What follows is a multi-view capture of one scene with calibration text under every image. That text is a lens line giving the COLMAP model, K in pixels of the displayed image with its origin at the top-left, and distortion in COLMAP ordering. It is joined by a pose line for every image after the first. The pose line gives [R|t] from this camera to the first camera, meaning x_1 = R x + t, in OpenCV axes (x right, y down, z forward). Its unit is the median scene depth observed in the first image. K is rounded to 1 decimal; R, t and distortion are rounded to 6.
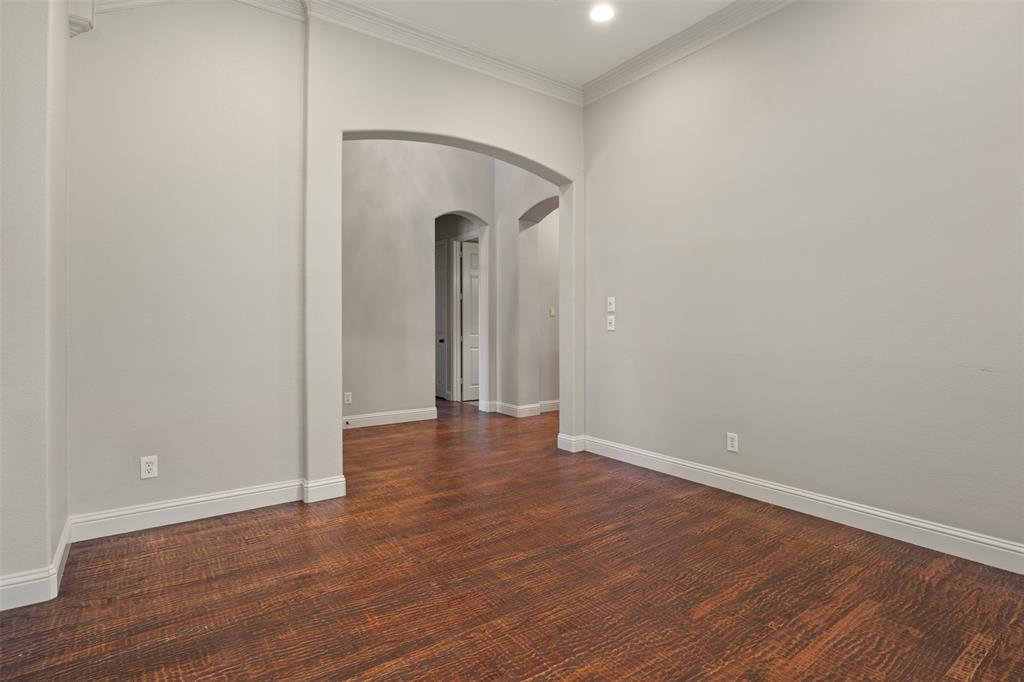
lens RADIAL K [[514.2, 0, 508.9], [0, 514.2, 325.7], [0, 0, 1]] dist [-0.009491, -0.000707]
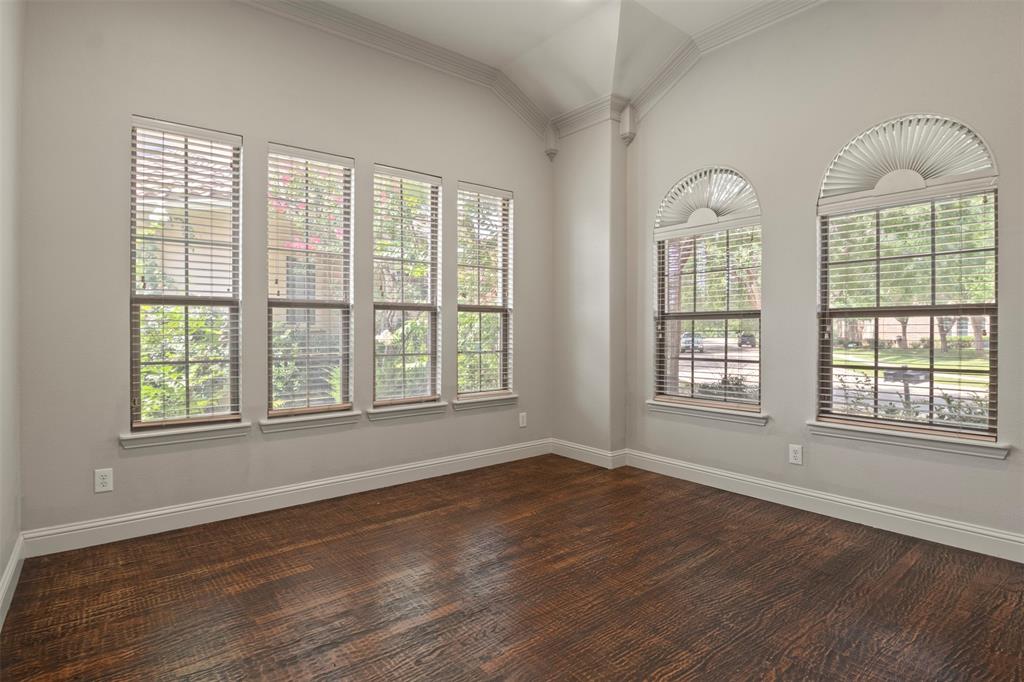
lens RADIAL K [[514.2, 0, 508.9], [0, 514.2, 325.7], [0, 0, 1]] dist [-0.009491, -0.000707]
pose [[-0.998369, 0.000770, -0.057084, 0.285494], [0.000998, 0.999992, -0.003976, -0.002122], [0.057081, -0.004026, -0.998361, 1.861391]]
